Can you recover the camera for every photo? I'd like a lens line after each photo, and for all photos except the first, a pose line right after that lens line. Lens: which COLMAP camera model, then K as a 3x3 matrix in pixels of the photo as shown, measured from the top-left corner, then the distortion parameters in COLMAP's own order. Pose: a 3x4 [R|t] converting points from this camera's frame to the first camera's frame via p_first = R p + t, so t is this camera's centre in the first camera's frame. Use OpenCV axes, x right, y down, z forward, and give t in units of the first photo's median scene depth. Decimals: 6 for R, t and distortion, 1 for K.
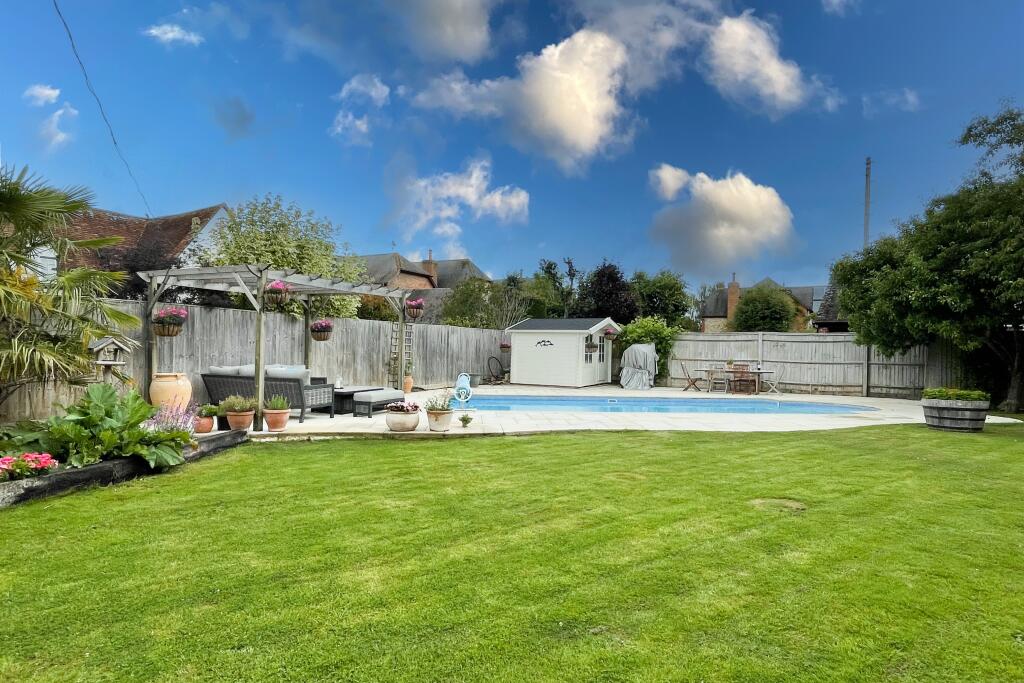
lens RADIAL K [[562.0, 0, 510.3], [0, 562.0, 352.4], [0, 0, 1]] dist [0.010995, 0.000191]
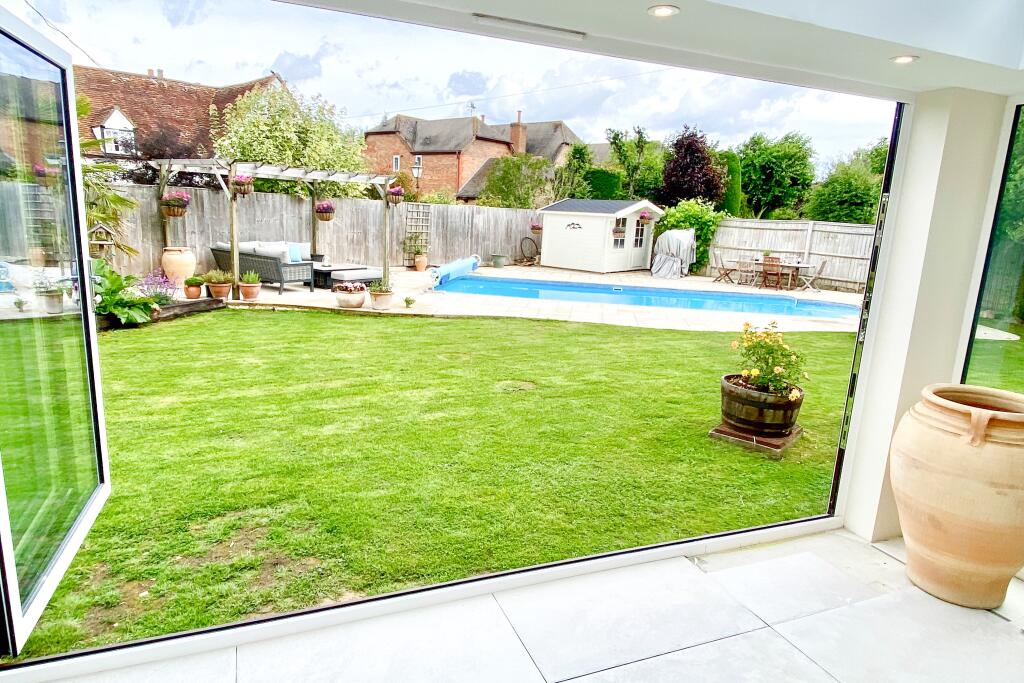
lens RADIAL K [[606.5, 0, 512.0], [0, 606.5, 341.5], [0, 0, 1]] dist [0.037676, -0.001707]
pose [[0.976423, 0.074771, -0.202505, 0.251472], [-0.033801, 0.979482, 0.198676, -0.034261], [0.213205, -0.187147, 0.958916, -0.102081]]
